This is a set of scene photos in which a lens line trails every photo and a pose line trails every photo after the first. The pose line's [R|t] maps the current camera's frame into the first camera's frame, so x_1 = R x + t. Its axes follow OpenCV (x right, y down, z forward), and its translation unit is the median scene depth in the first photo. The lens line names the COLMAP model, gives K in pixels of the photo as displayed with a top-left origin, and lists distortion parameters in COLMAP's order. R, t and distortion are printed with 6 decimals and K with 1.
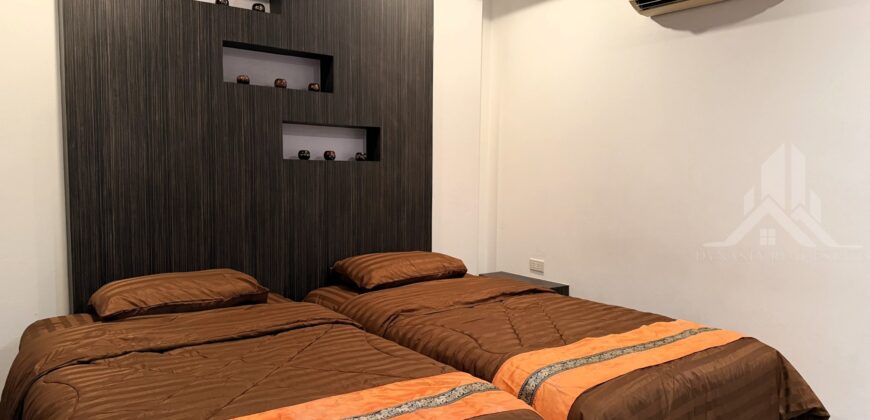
lens RADIAL K [[610.2, 0, 452.2], [0, 610.2, 223.9], [0, 0, 1]] dist [0.063159, -0.065874]
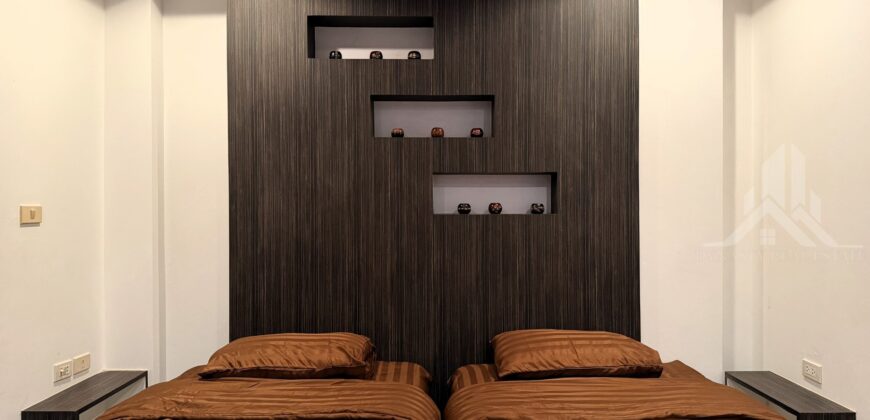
lens RADIAL K [[610.2, 0, 428.2], [0, 610.2, 213.9], [0, 0, 1]] dist [0.063159, -0.065874]
pose [[0.796652, -0.015423, -0.604241, 0.262656], [-0.040095, 0.996124, -0.078288, -0.036330], [0.603106, 0.086595, 0.792946, 0.286267]]
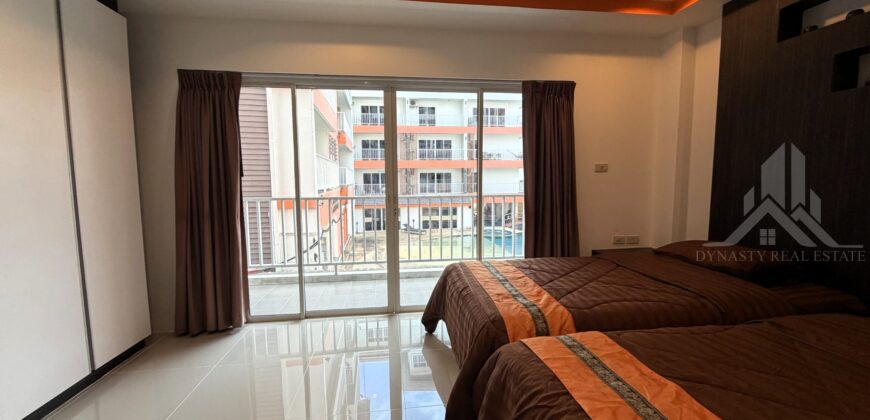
lens RADIAL K [[347.2, 0, 426.2], [0, 347.2, 210.2], [0, 0, 1]] dist [-0.008159, 0.001017]
pose [[-0.495936, 0.061628, -0.866170, 0.514912], [-0.077565, 0.990347, 0.114874, -0.029438], [0.864888, 0.124155, -0.486368, 0.652486]]
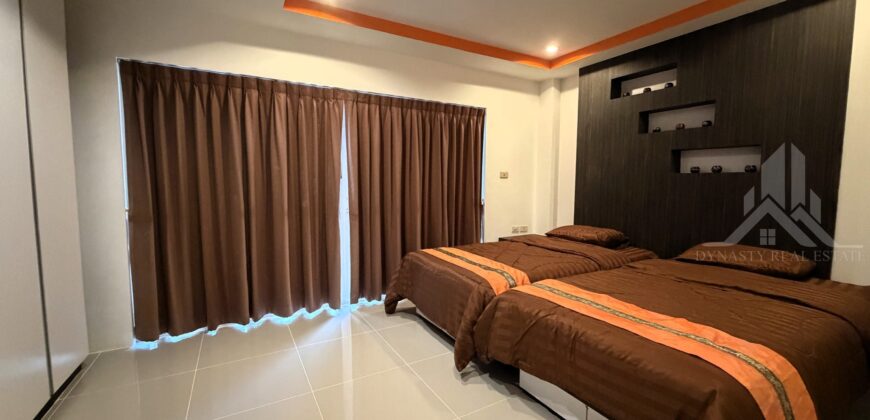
lens RADIAL K [[347.2, 0, 432.3], [0, 347.2, 210.4], [0, 0, 1]] dist [-0.008159, 0.001017]
pose [[-0.125727, 0.062718, -0.990080, 0.731627], [-0.098254, 0.992306, 0.075336, -0.013953], [0.987187, 0.106751, -0.118597, 0.494977]]
